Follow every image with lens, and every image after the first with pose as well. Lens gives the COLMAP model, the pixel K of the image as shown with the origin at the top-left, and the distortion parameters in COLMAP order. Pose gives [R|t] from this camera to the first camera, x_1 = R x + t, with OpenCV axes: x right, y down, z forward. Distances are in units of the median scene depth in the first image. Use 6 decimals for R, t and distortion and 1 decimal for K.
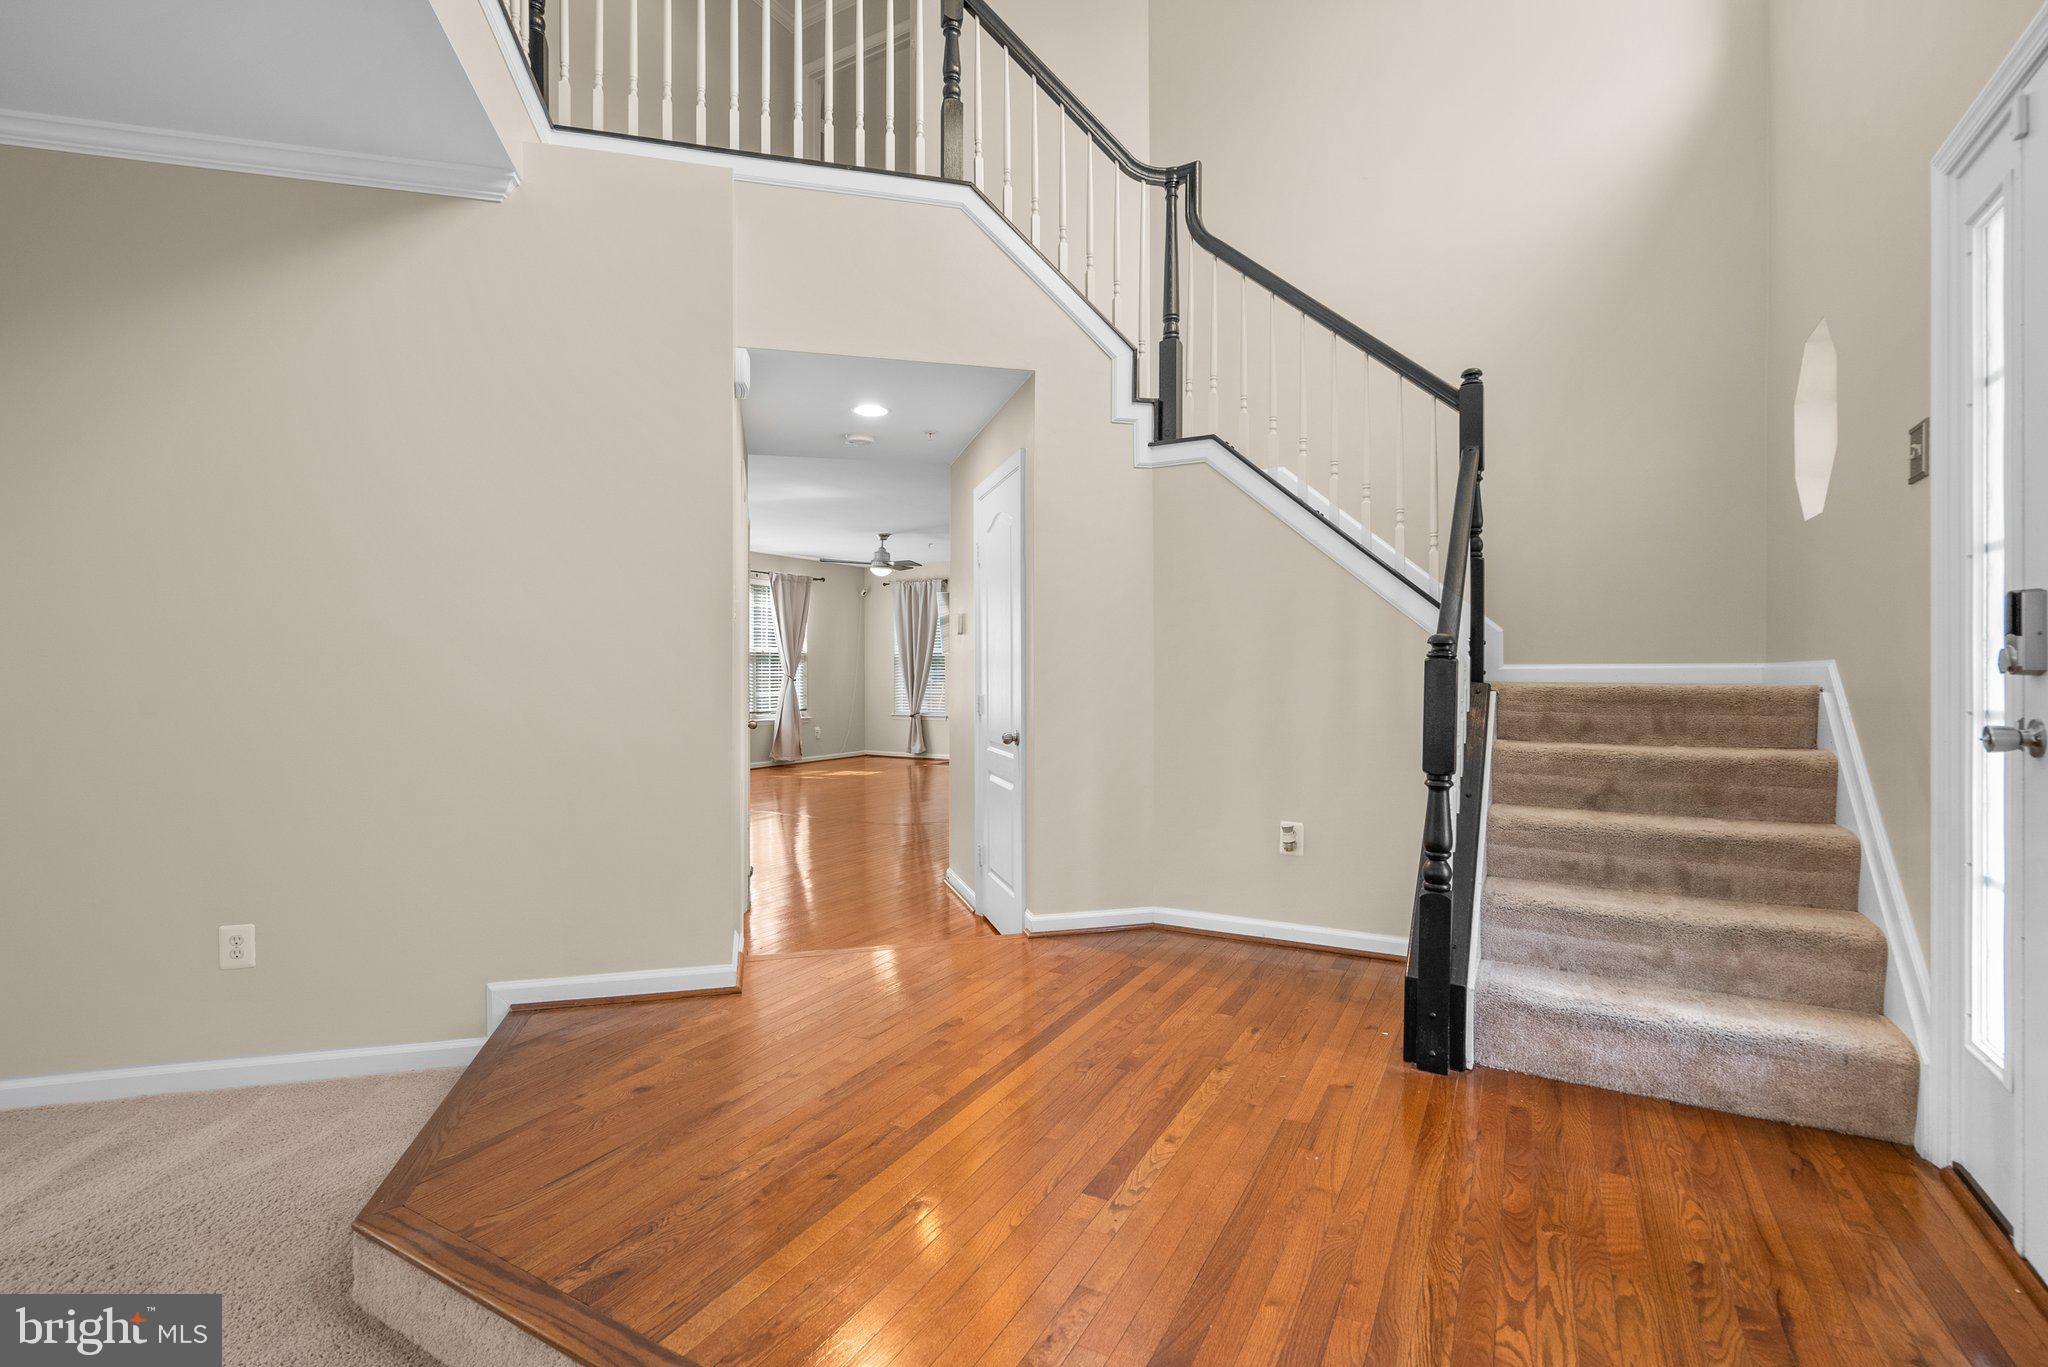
lens RADIAL K [[931.0, 0, 1027.8], [0, 931.0, 654.9], [0, 0, 1]] dist [-0.000548, 0.000021]
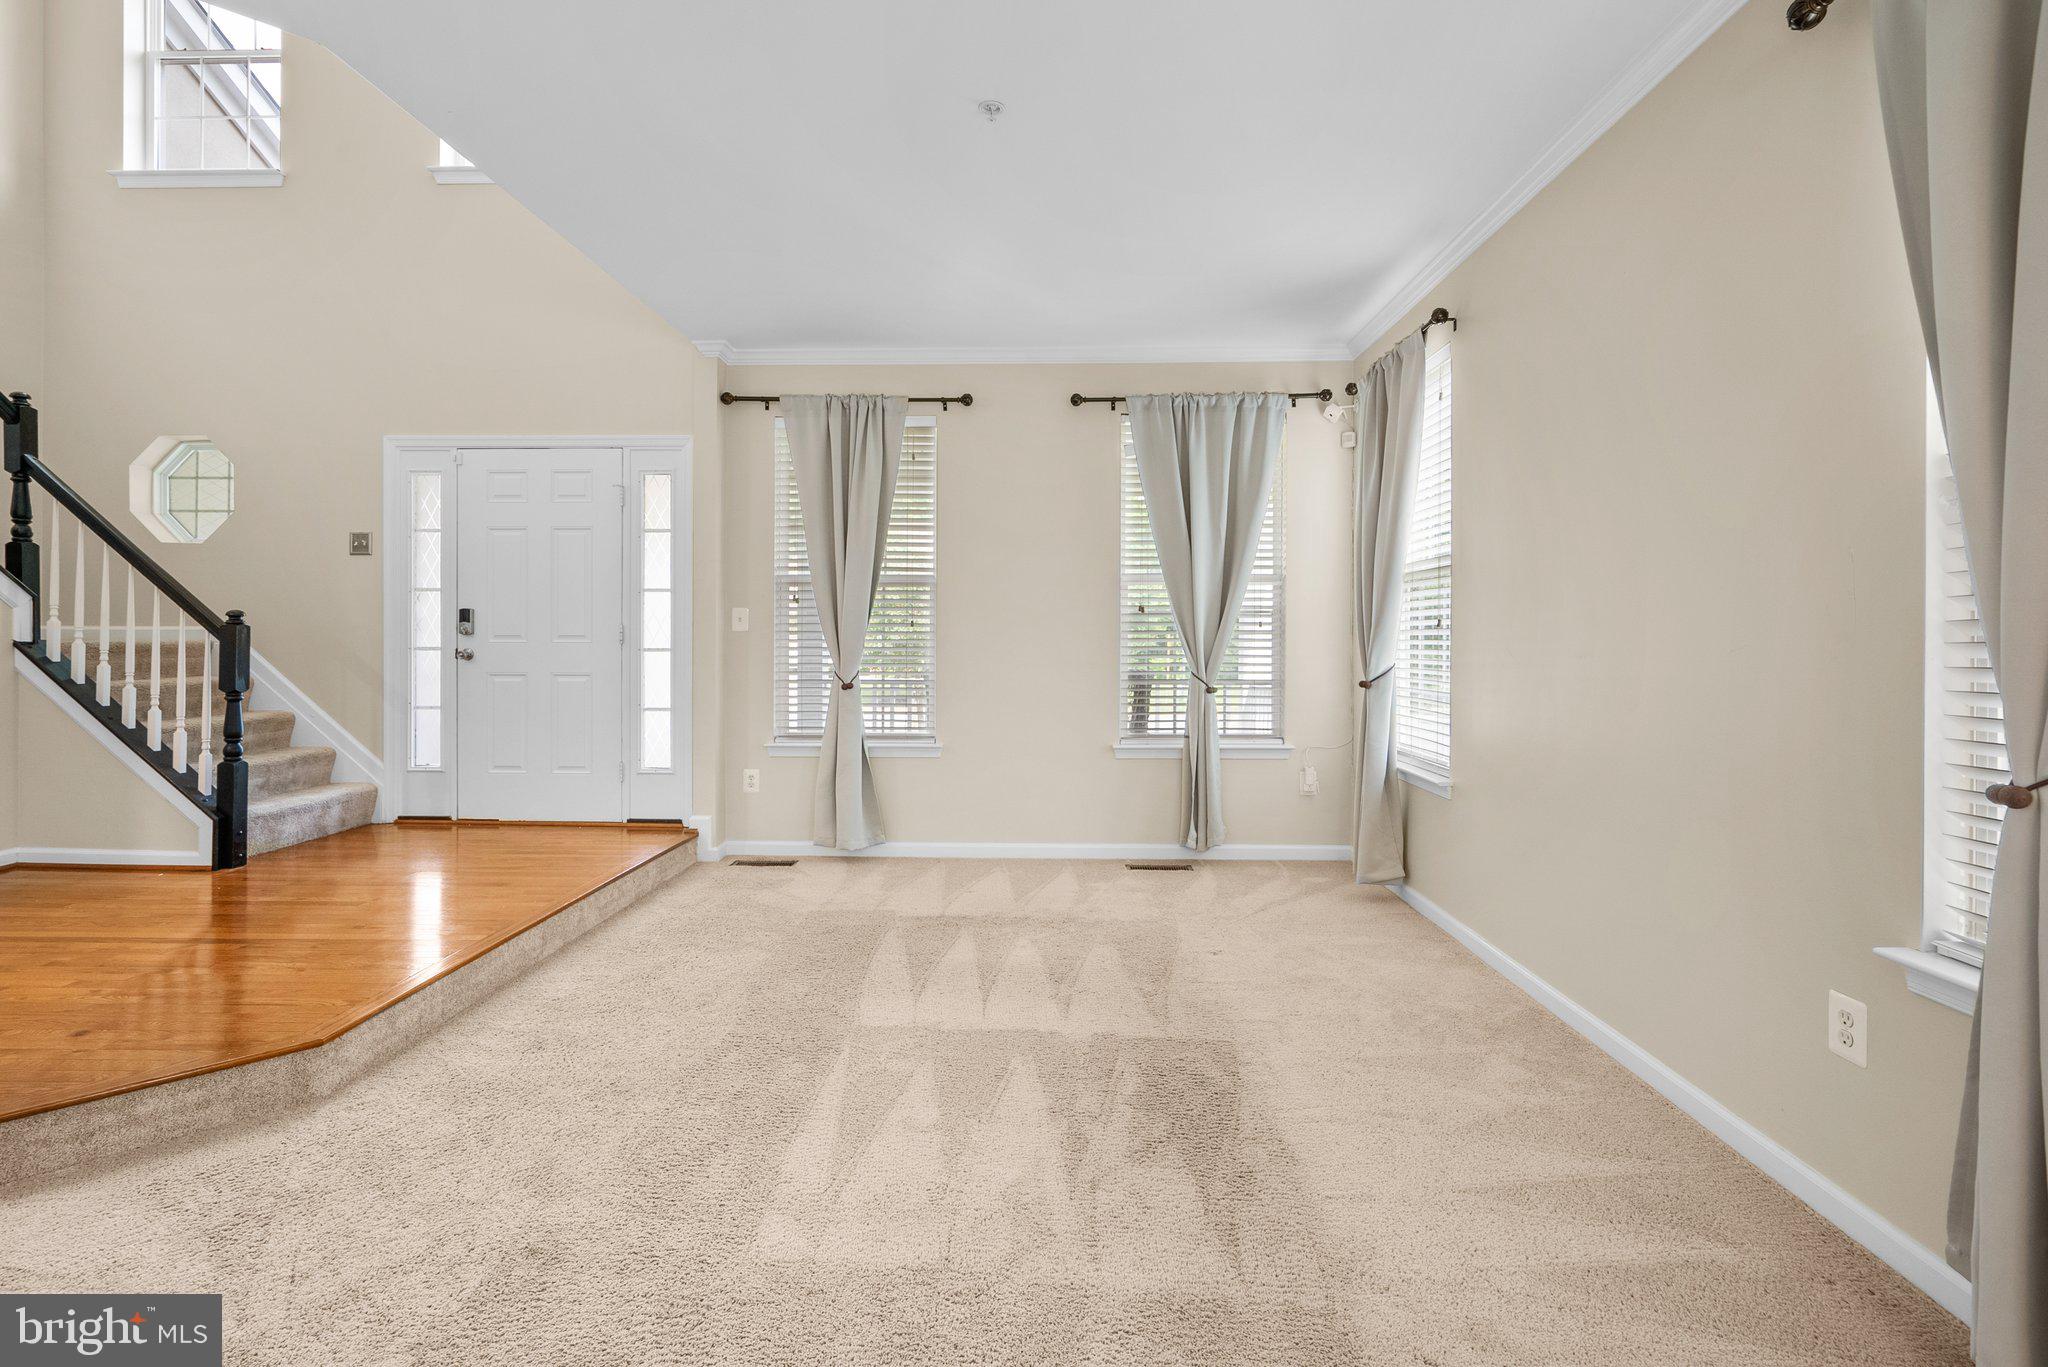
lens RADIAL K [[931.0, 0, 1027.8], [0, 931.0, 654.9], [0, 0, 1]] dist [-0.000548, 0.000021]
pose [[-0.478898, -0.013750, 0.877763, -1.942809], [-0.017376, 0.999830, 0.006182, 0.028455], [-0.877699, -0.012292, -0.479055, 0.613344]]
